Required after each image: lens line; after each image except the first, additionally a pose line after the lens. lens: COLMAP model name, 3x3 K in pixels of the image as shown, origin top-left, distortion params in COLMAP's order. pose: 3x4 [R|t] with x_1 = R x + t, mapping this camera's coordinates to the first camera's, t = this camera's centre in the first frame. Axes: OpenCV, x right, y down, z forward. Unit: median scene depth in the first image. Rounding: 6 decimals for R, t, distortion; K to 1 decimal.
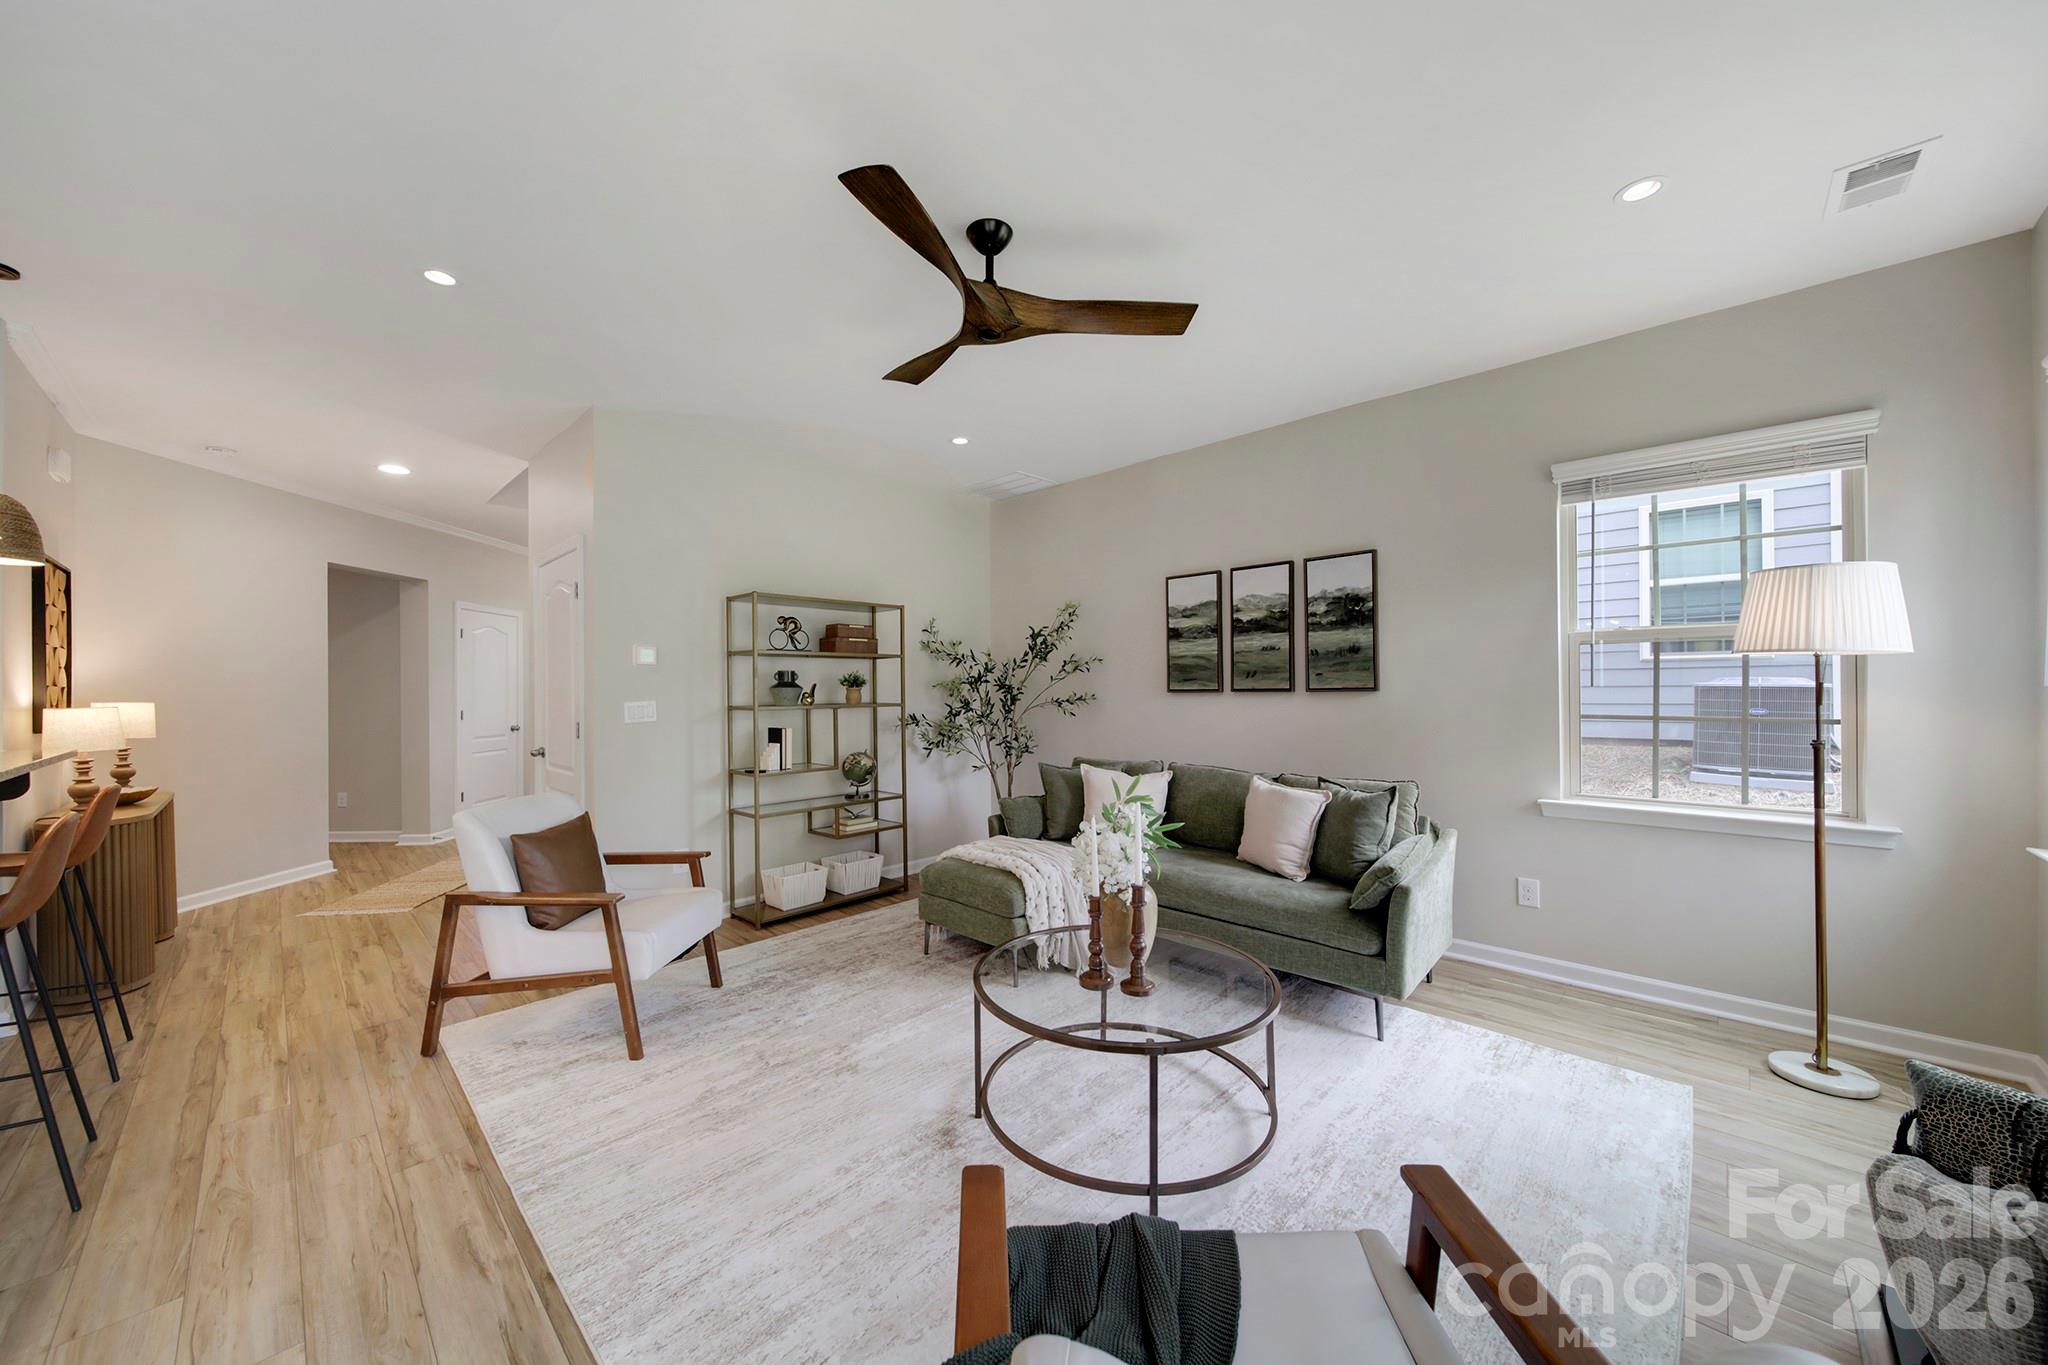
lens RADIAL K [[727.7, 0, 1012.8], [0, 727.7, 686.6], [0, 0, 1]] dist [0.000897, -0.000124]
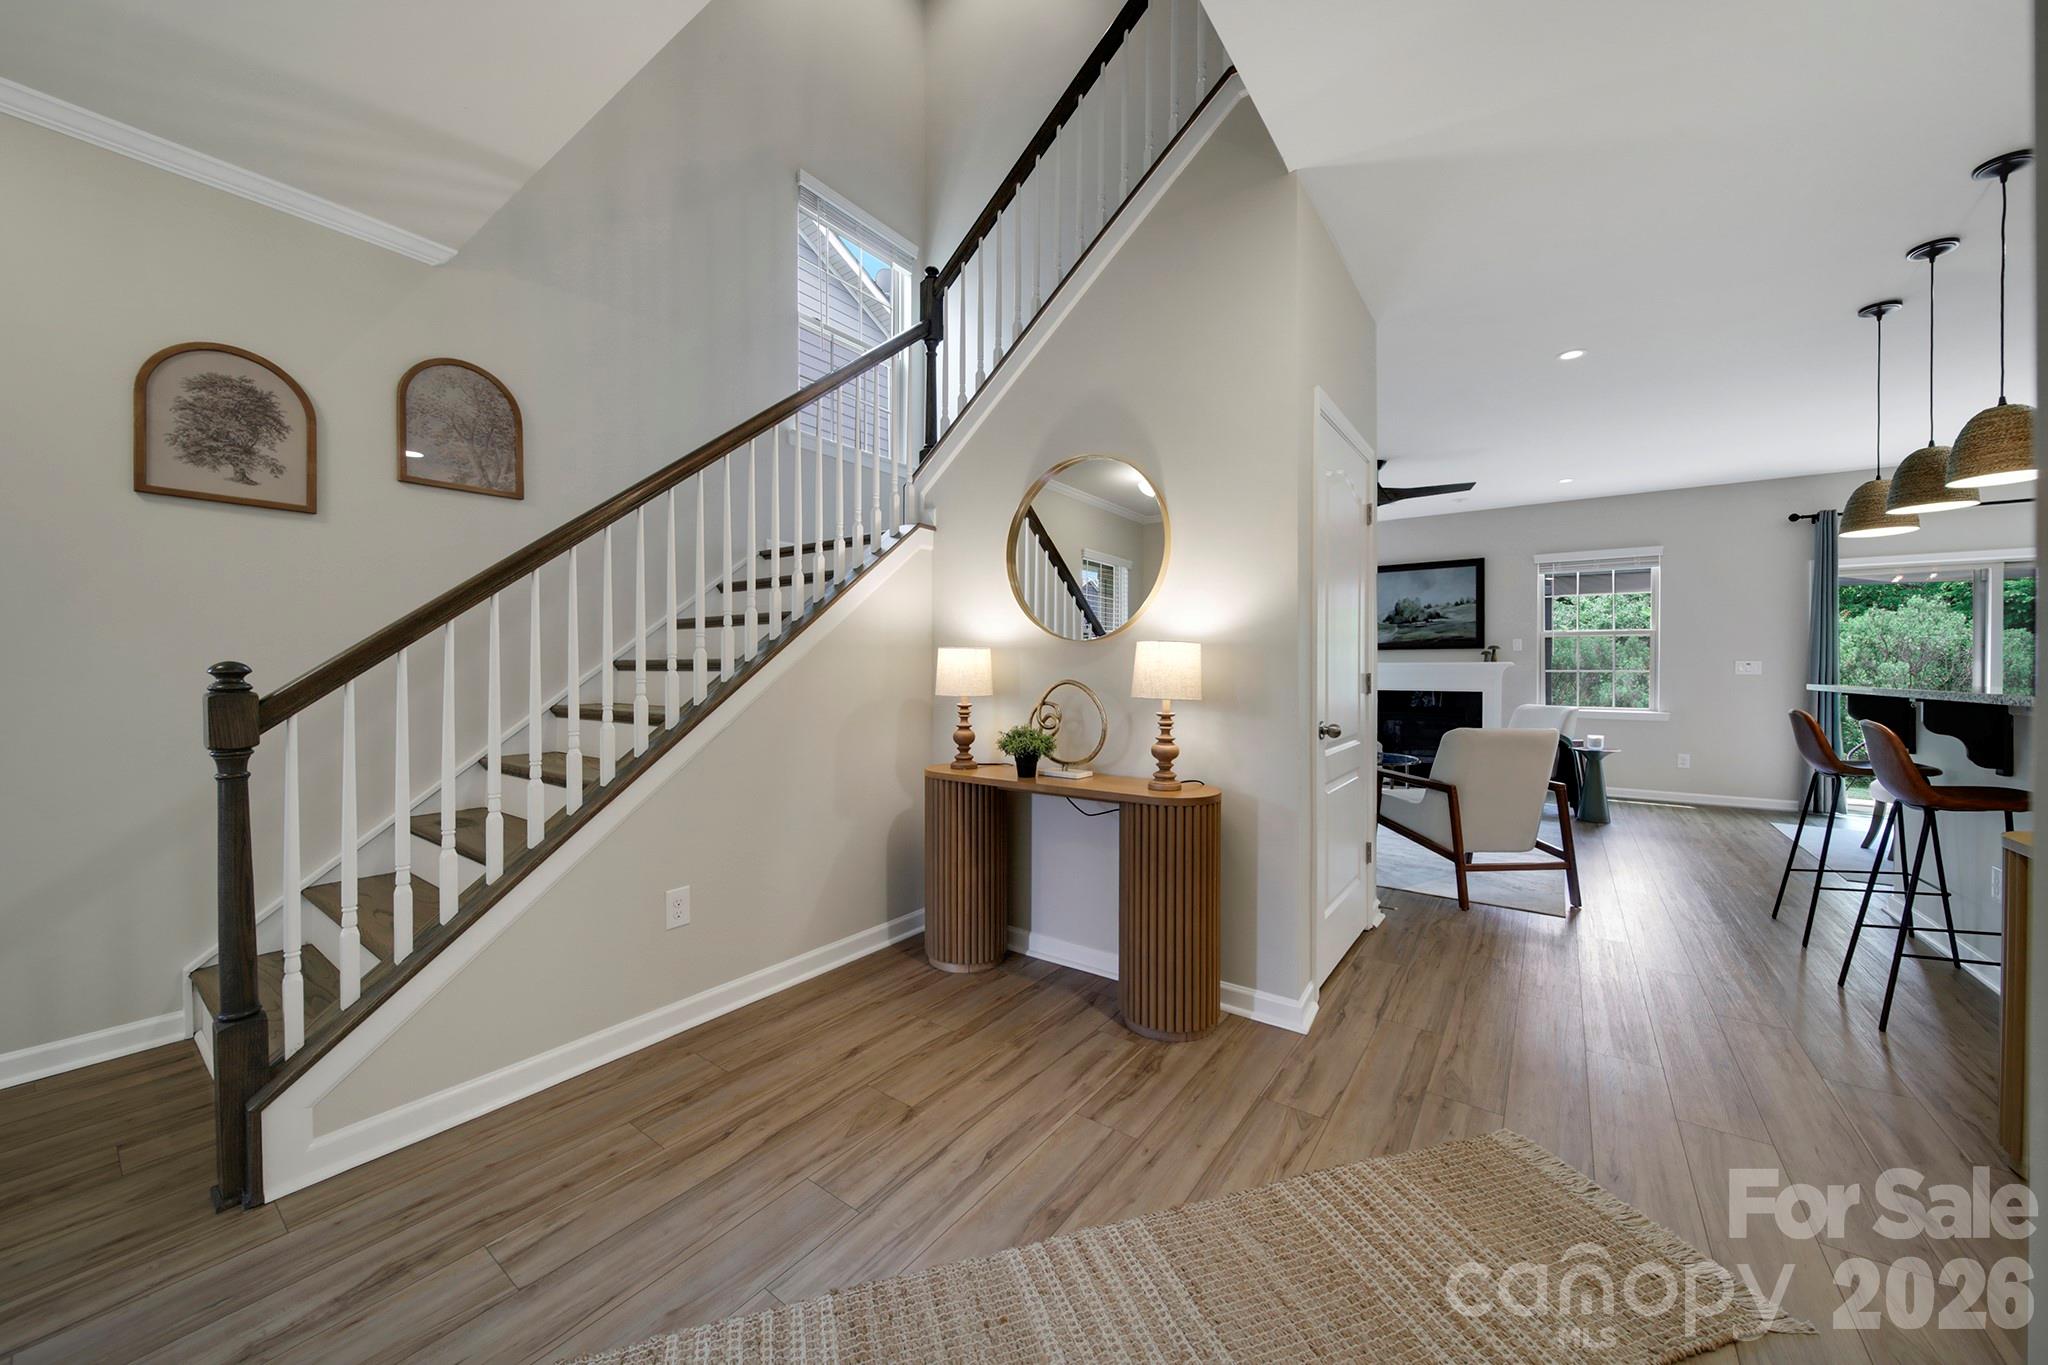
lens RADIAL K [[721.5, 0, 1021.8], [0, 721.5, 678.8], [0, 0, 1]] dist [0.001328, -0.002182]
pose [[-0.131432, -0.005058, 0.991312, -1.317408], [-0.003520, 0.999983, 0.004636, 0.052972], [-0.991319, -0.002880, -0.131447, 1.447387]]
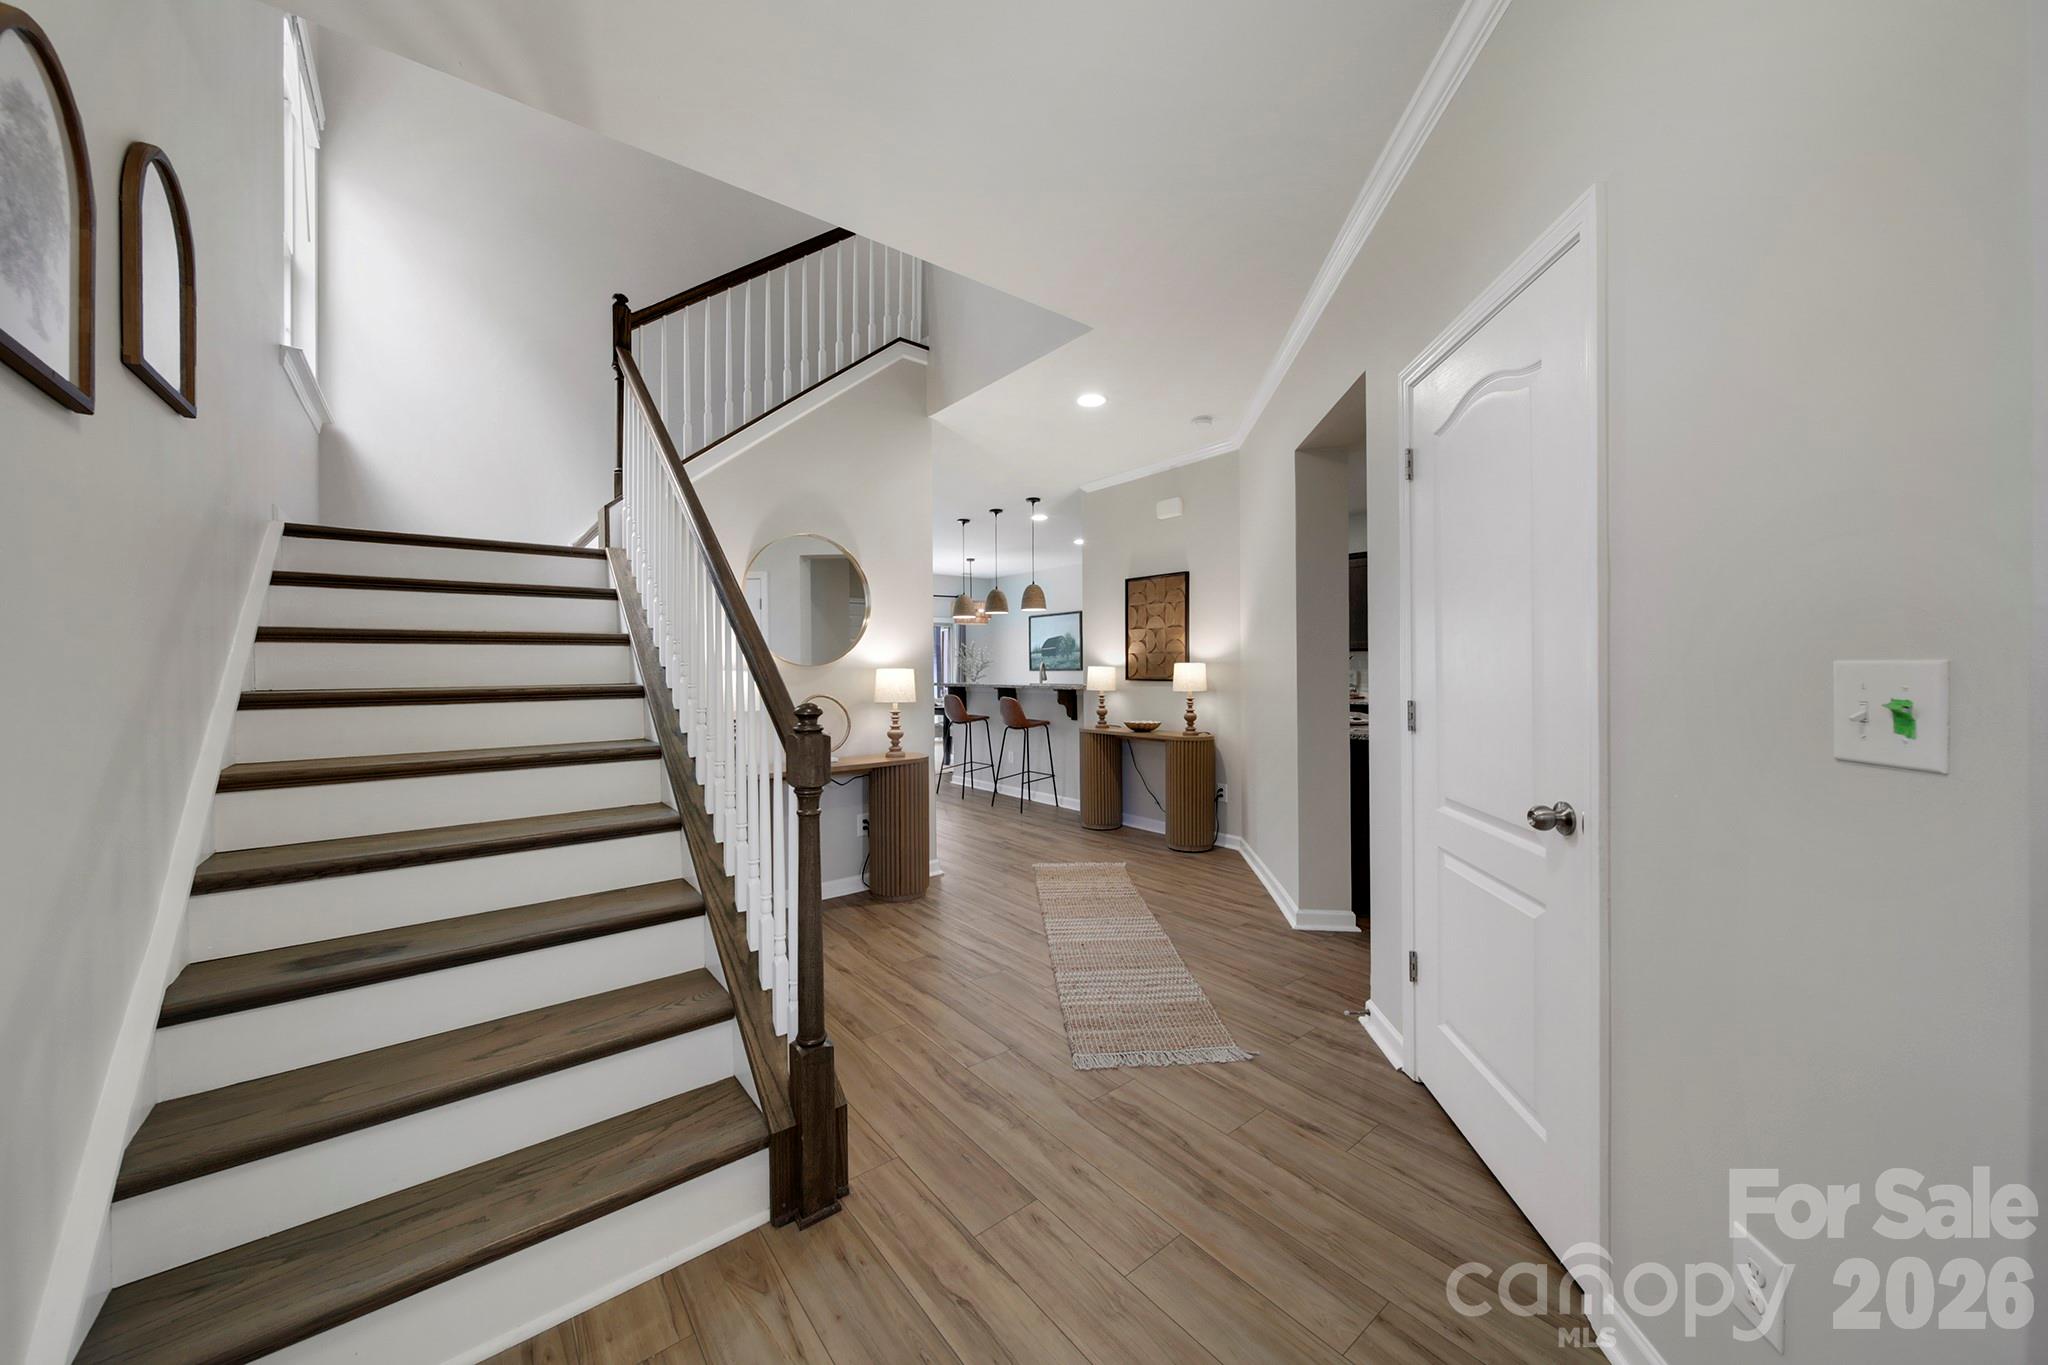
lens RADIAL K [[742.1, 0, 1010.9], [0, 742.1, 673.5], [0, 0, 1]] dist [-0.000721, -0.000286]
pose [[-0.990287, 0.012703, 0.138460, -1.031904], [0.013792, 0.999881, 0.006909, 0.025912], [-0.138355, 0.008751, -0.990344, 2.272312]]
